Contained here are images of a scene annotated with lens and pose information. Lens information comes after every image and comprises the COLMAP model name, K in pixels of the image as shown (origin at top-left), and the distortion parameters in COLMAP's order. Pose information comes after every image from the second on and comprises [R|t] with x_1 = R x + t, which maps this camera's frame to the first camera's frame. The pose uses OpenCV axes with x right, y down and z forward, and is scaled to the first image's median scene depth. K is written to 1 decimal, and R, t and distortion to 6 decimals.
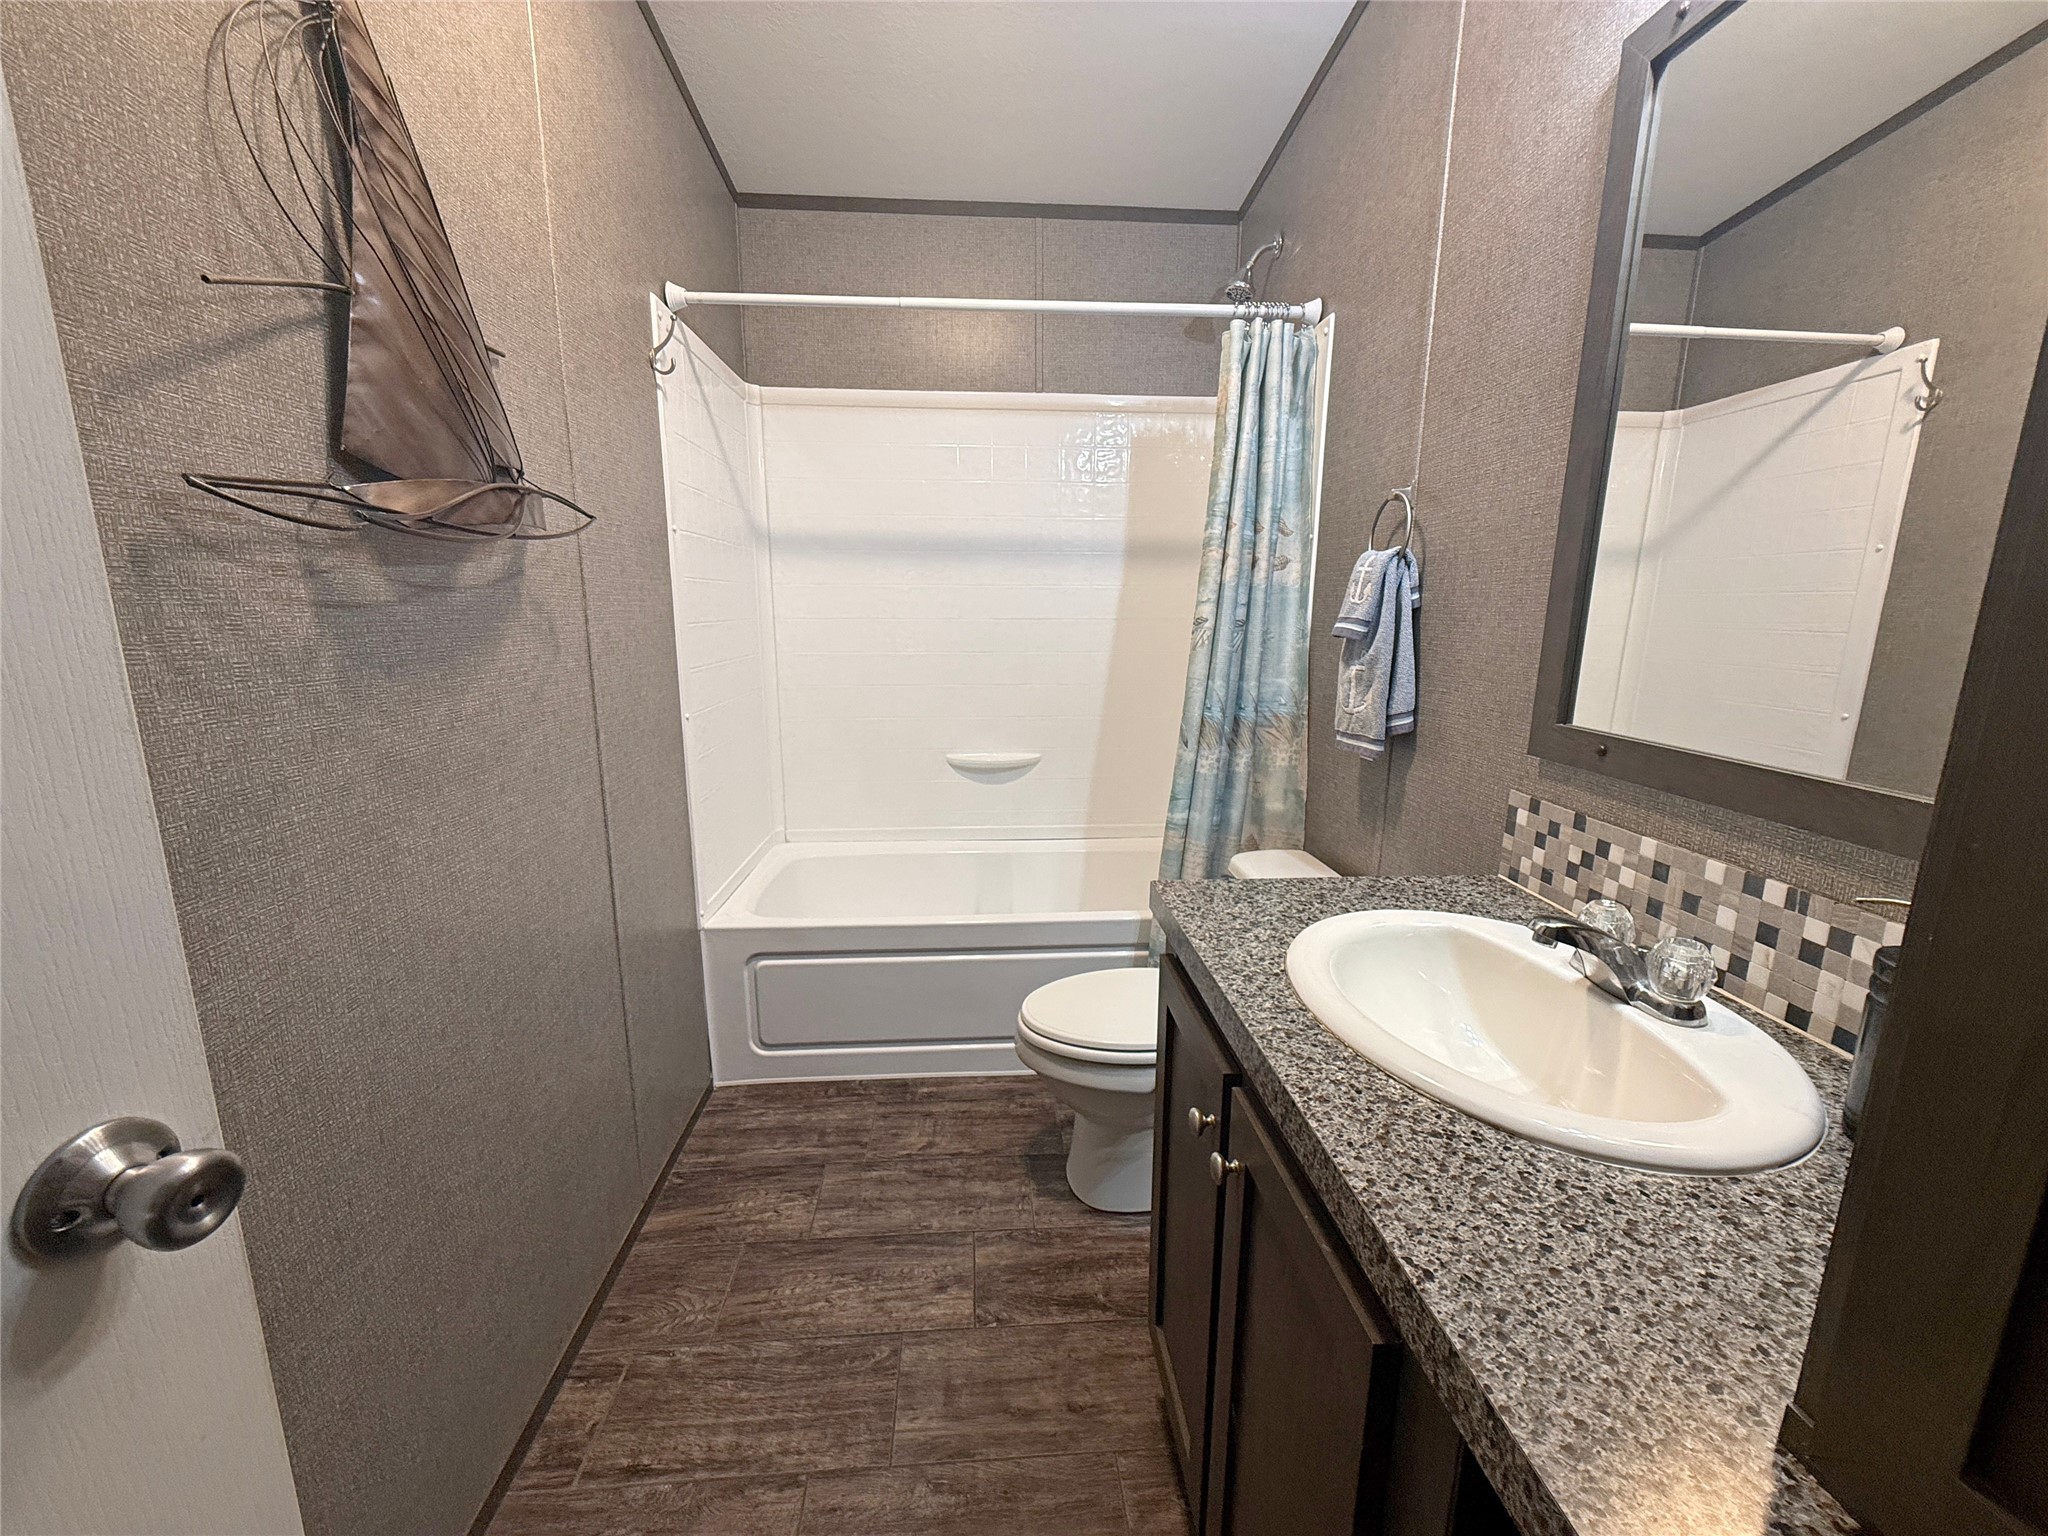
lens RADIAL K [[768.1, 0, 1024.0], [0, 768.1, 768.0], [0, 0, 1]] dist [-0.000072, -0.000195]
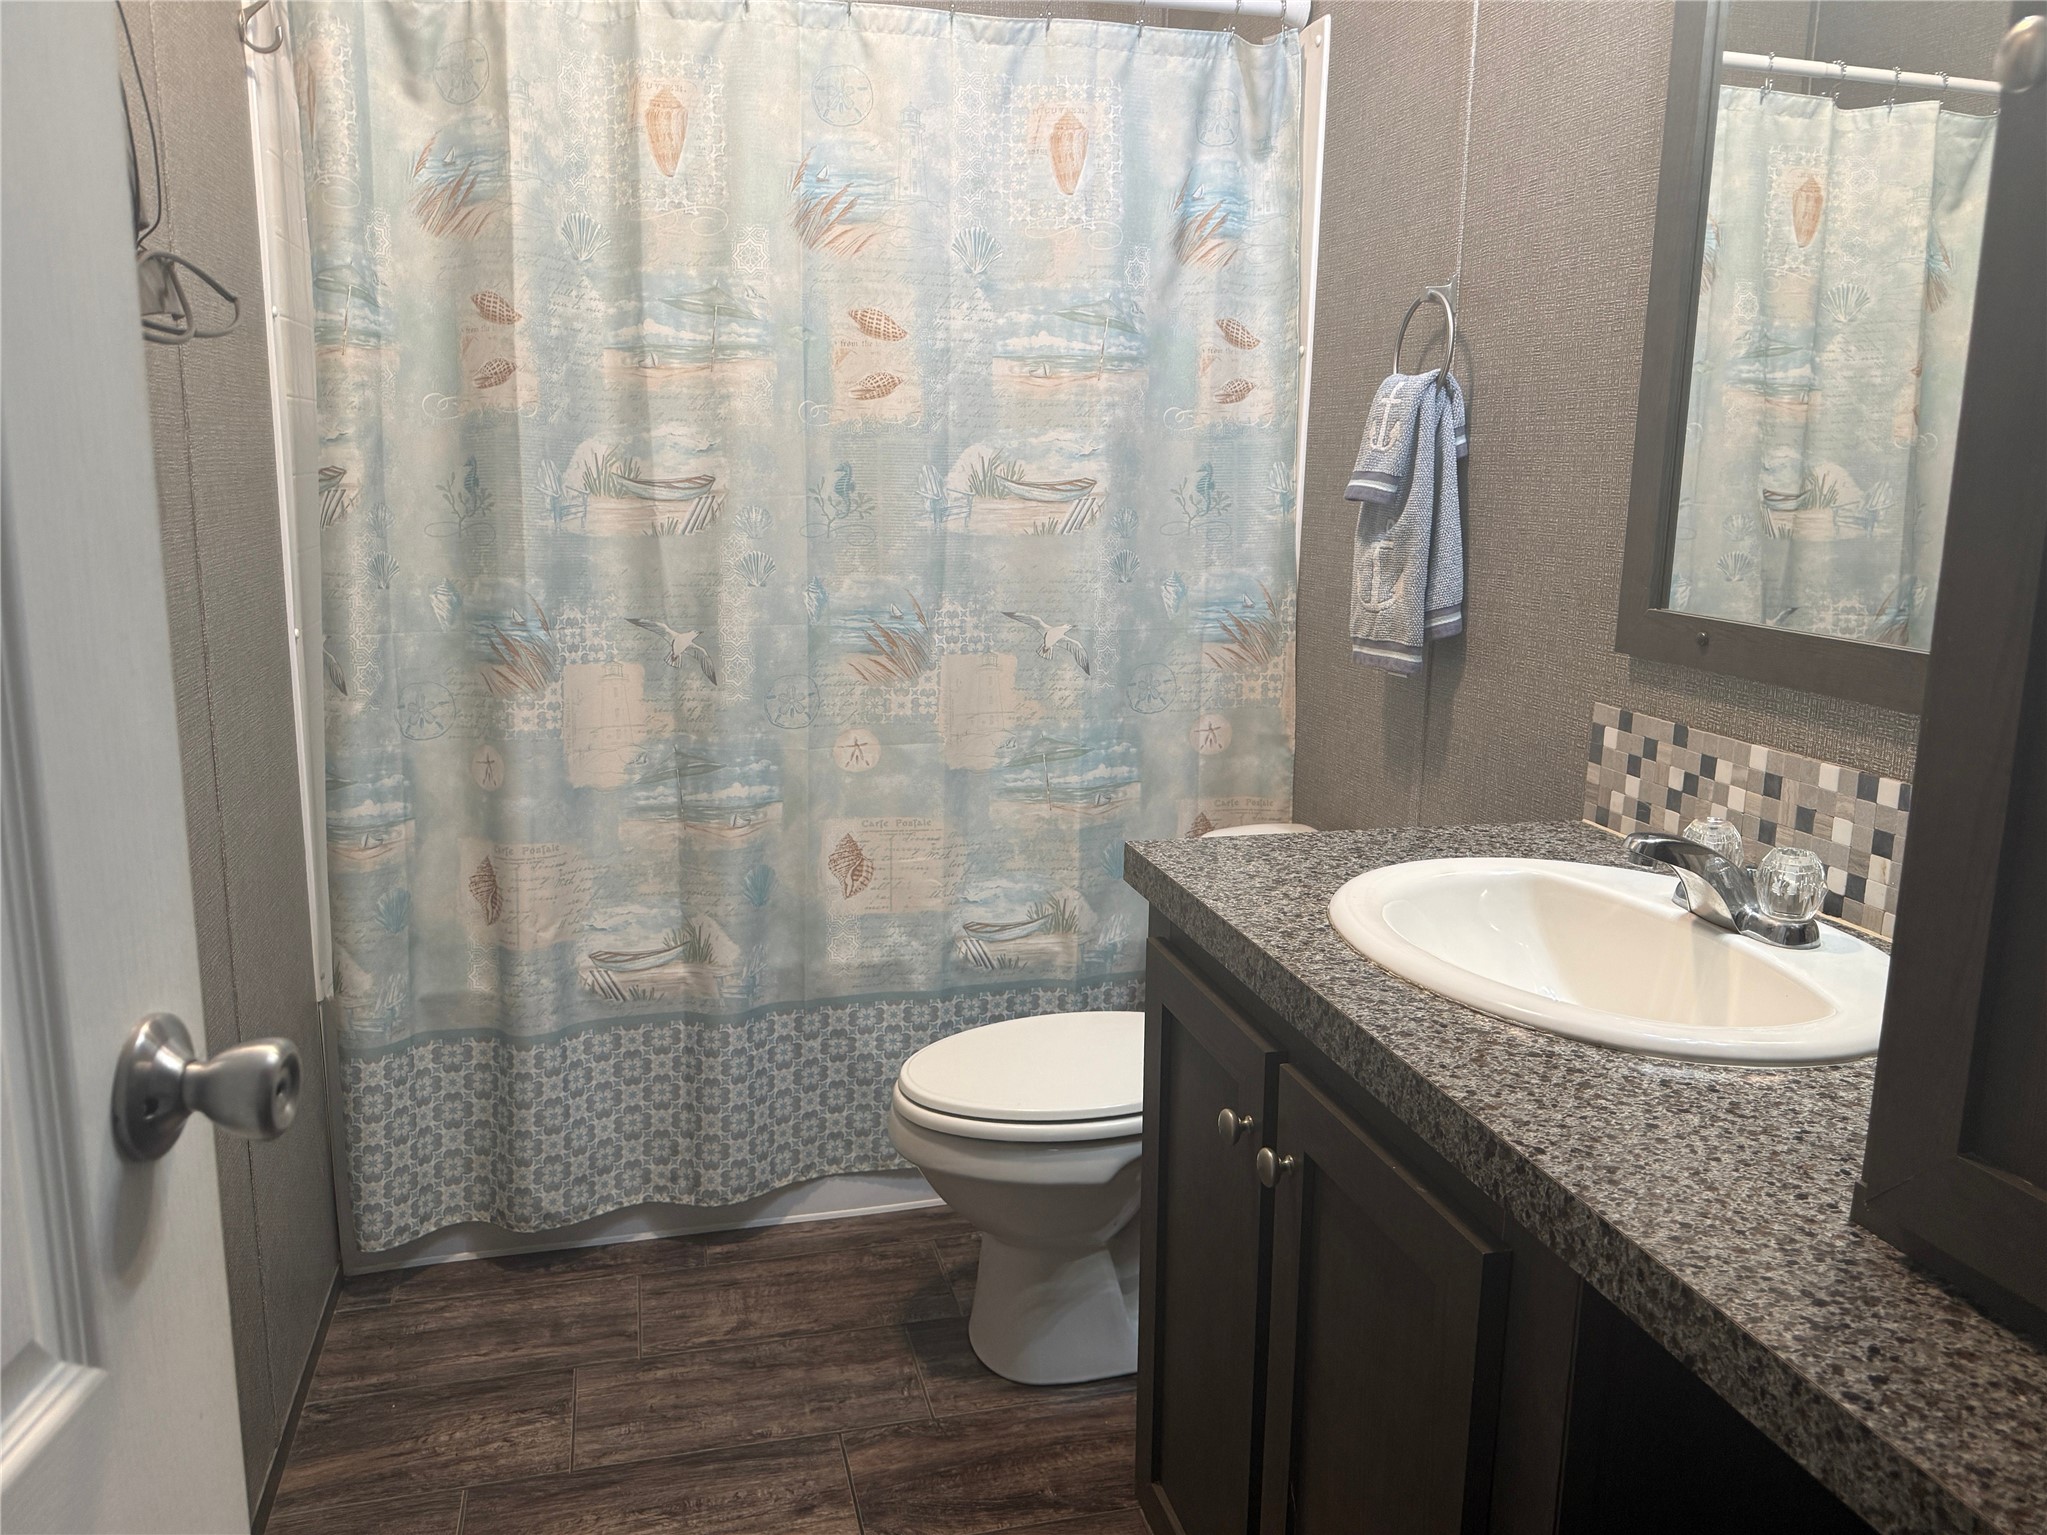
lens RADIAL K [[1457.1, 0, 964.2], [0, 1457.1, 755.7], [0, 0, 1]] dist [0.094755, -0.164902]
pose [[0.985702, -0.024596, 0.166696, -0.211912], [0.026144, 0.999633, -0.007103, 0.077495], [-0.166460, 0.011360, 0.985983, -0.311127]]
